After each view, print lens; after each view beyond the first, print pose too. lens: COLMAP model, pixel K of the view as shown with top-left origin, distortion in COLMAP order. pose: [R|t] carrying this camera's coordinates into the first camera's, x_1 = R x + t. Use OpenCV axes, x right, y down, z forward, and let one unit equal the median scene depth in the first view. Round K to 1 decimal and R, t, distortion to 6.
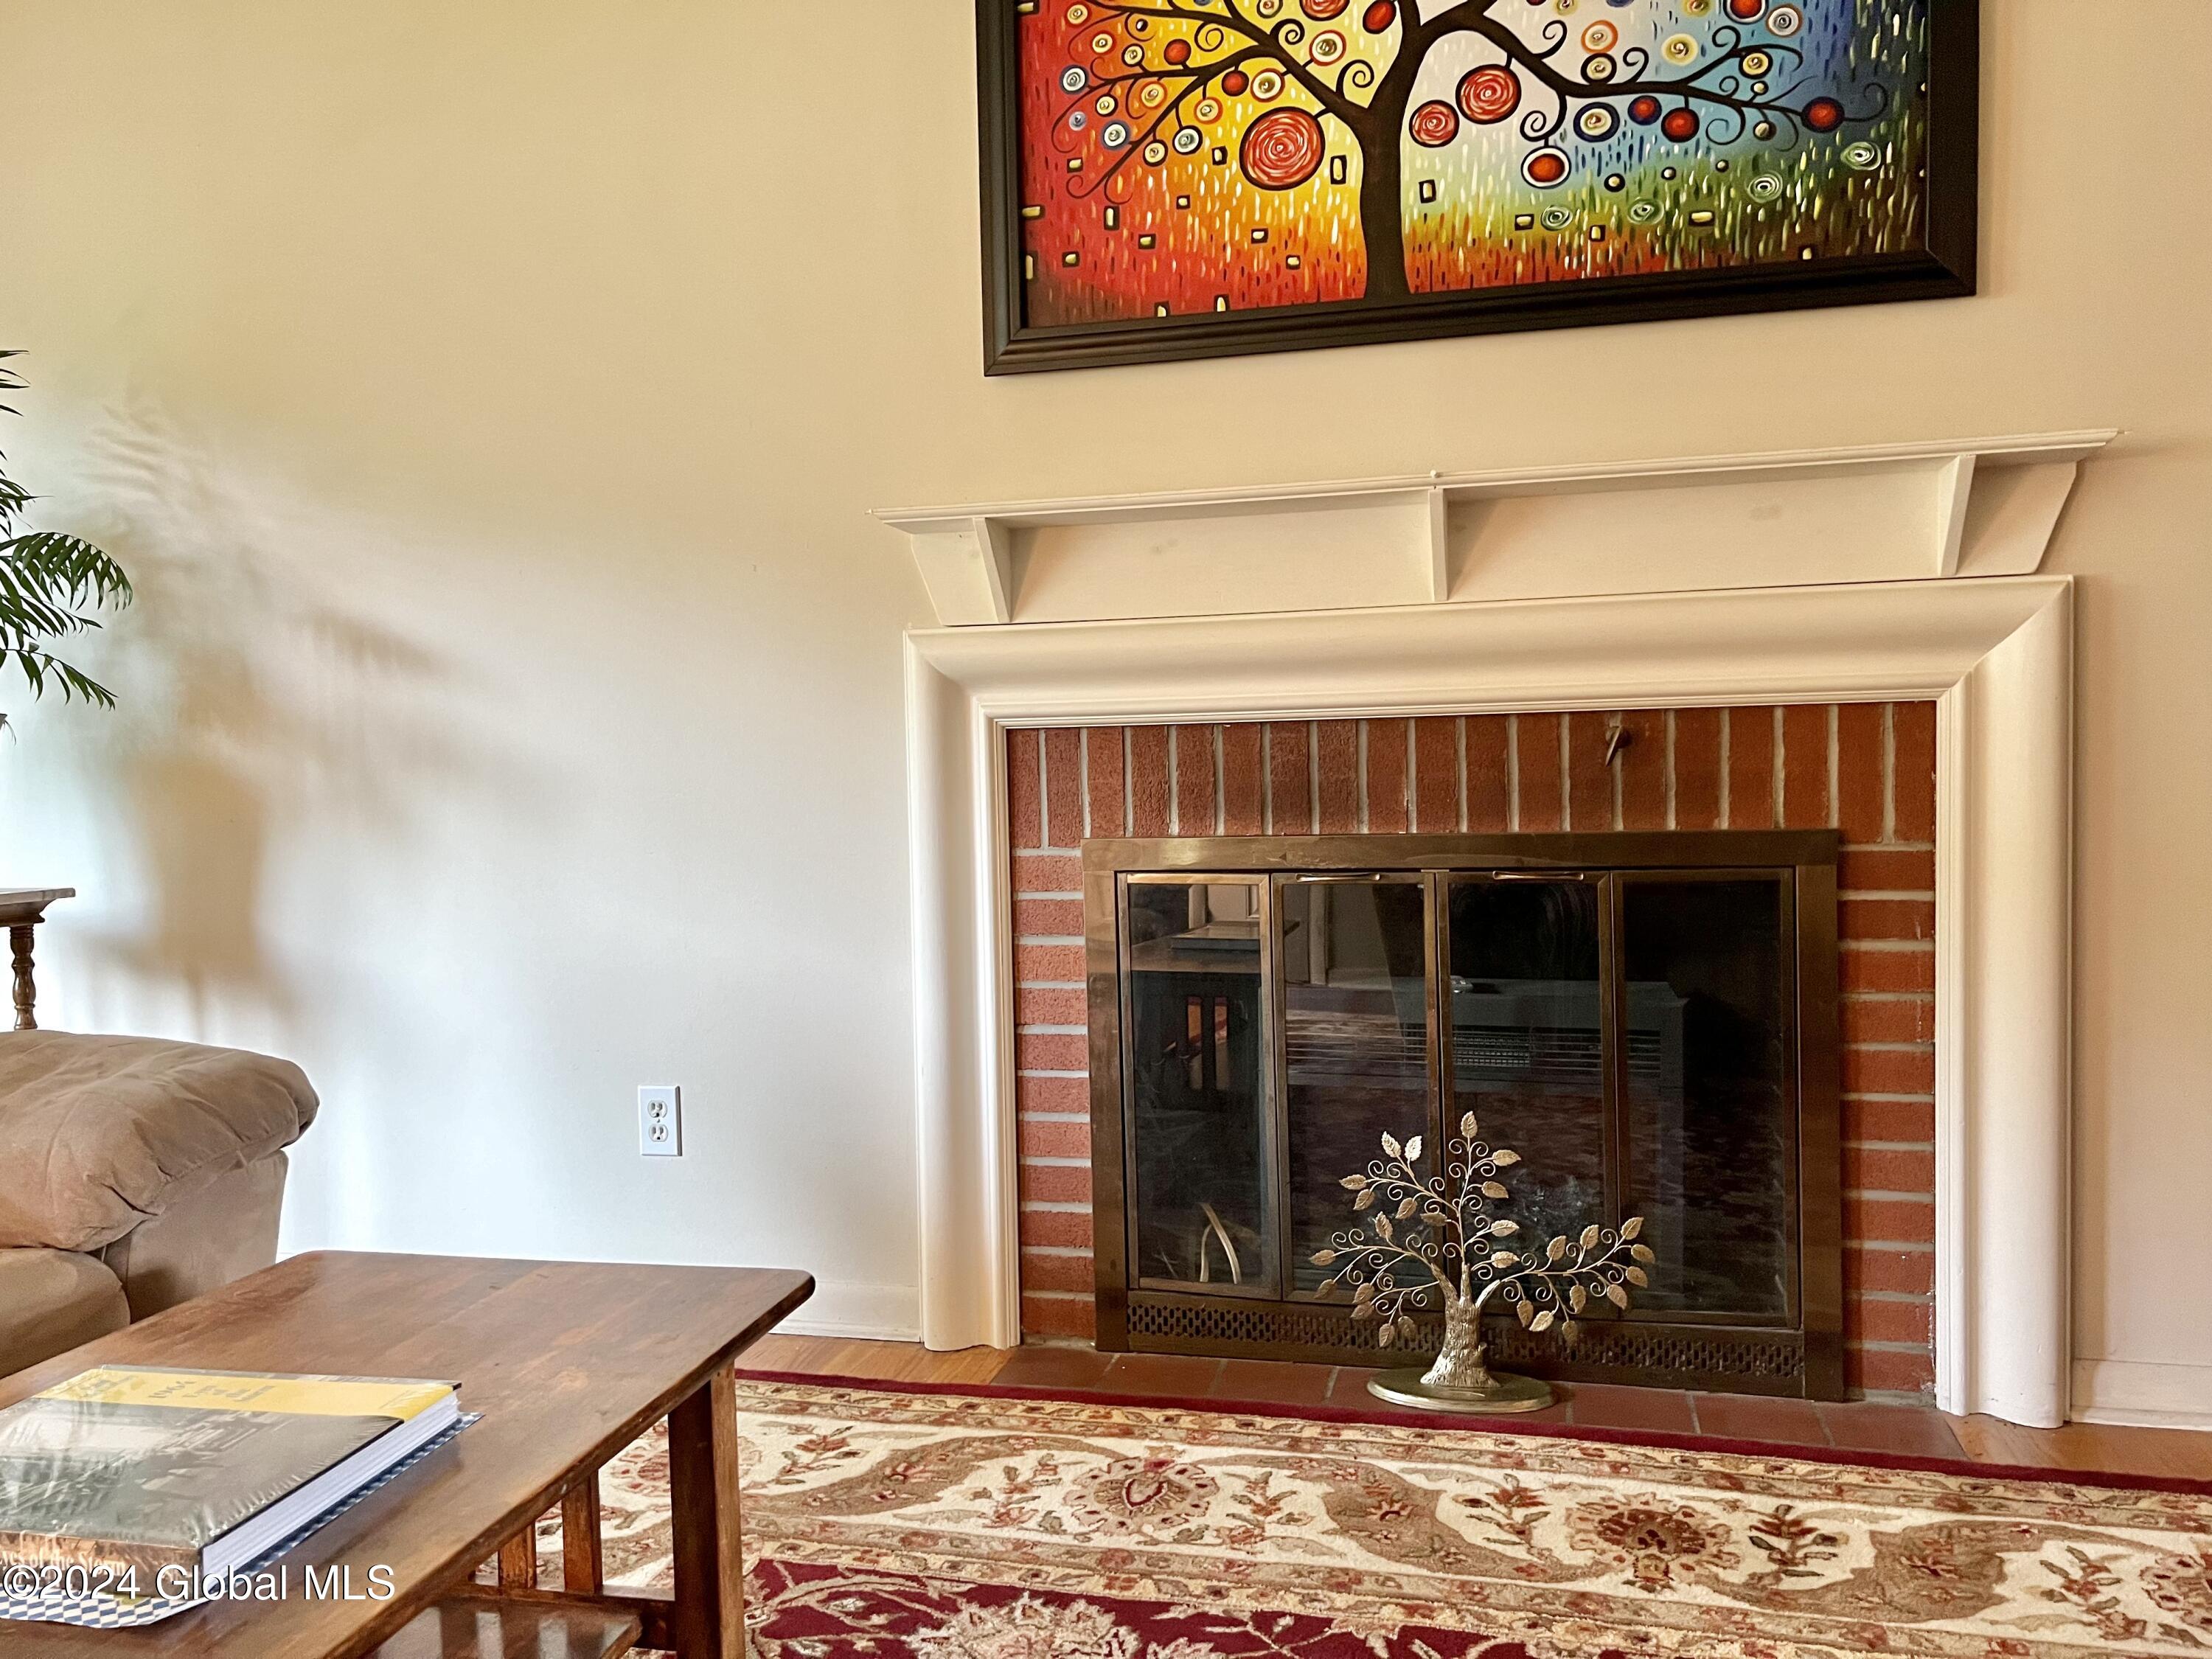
lens RADIAL K [[1683.9, 0, 1103.9], [0, 1683.9, 838.3], [0, 0, 1]] dist [0.068062, -0.078270]
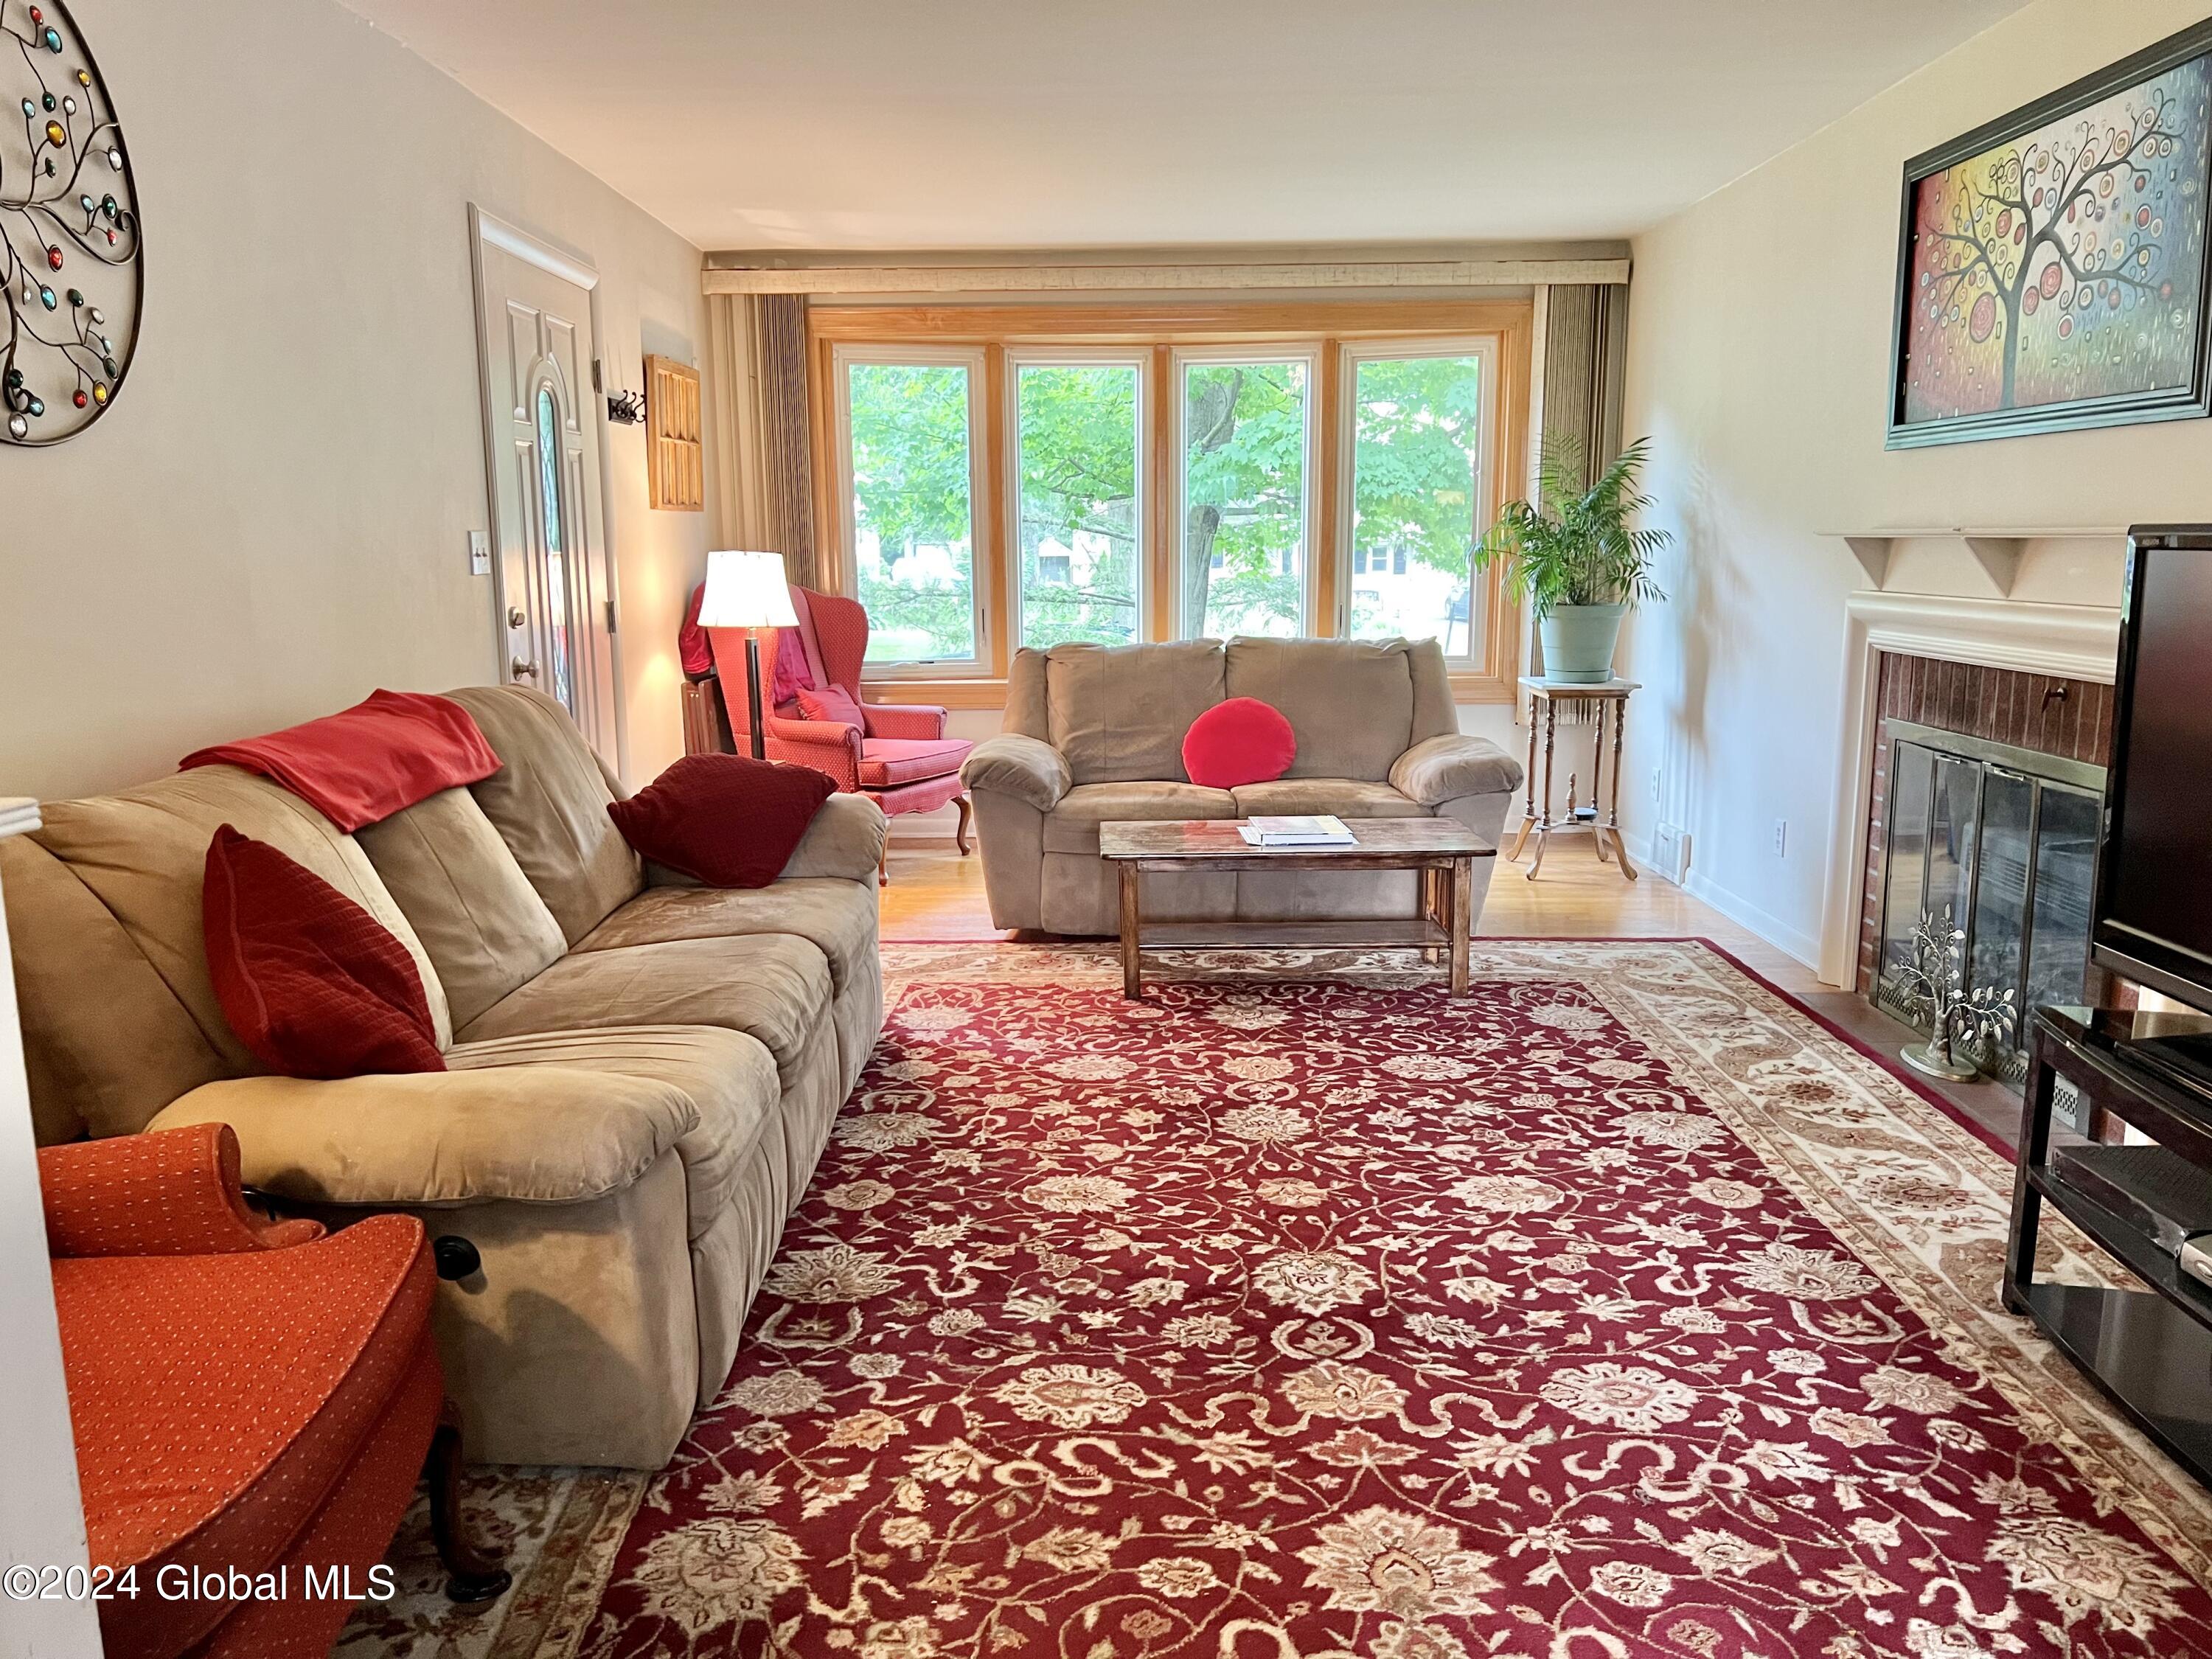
lens RADIAL K [[1683.9, 0, 1103.9], [0, 1683.9, 838.3], [0, 0, 1]] dist [0.068062, -0.078270]
pose [[0.232028, 0.193681, -0.953232, 1.612689], [-0.047639, 0.981063, 0.187740, -0.181341], [0.971542, 0.001850, 0.236861, -0.229191]]
